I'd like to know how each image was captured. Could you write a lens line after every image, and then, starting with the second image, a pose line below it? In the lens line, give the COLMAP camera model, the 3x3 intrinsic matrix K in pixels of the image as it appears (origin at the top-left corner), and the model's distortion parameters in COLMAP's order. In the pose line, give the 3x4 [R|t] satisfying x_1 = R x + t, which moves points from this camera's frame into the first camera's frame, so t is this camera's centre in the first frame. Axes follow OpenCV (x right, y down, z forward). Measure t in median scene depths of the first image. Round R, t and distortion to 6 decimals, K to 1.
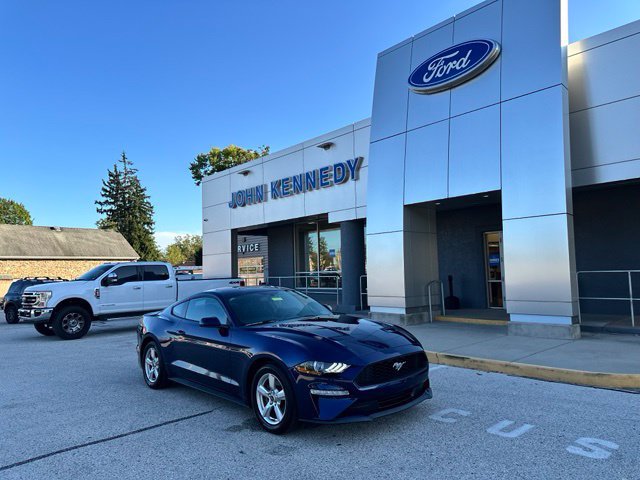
lens RADIAL K [[460.2, 0, 320.0], [0, 460.2, 240.0], [0, 0, 1]] dist [0.046959, -0.039134]
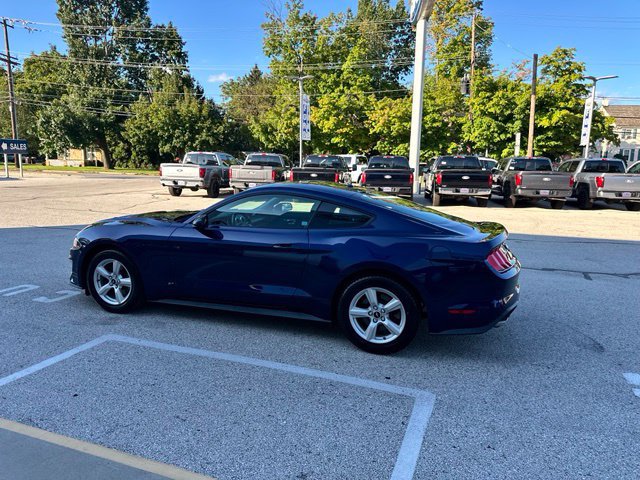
lens RADIAL K [[446.5, 0, 317.8], [0, 446.5, 249.6], [0, 0, 1]] dist [0.044335, -0.055659]
pose [[-0.881935, 0.101374, -0.460341, 0.216786], [0.042379, 0.989698, 0.136755, 0.152756], [0.469462, 0.101101, -0.877146, 2.192267]]
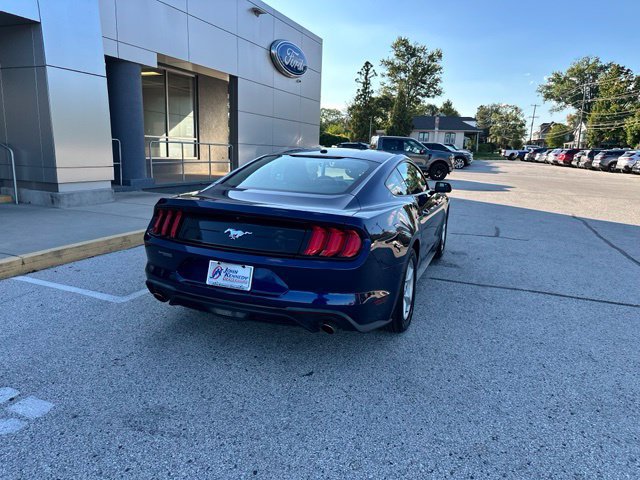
lens RADIAL K [[447.4, 0, 316.9], [0, 447.4, 252.1], [0, 0, 1]] dist [0.052600, -0.076054]
pose [[-0.434933, -0.184902, 0.881274, -1.028784], [-0.085784, 0.982747, 0.163855, 0.200642], [-0.896367, -0.004334, -0.443291, 1.778141]]
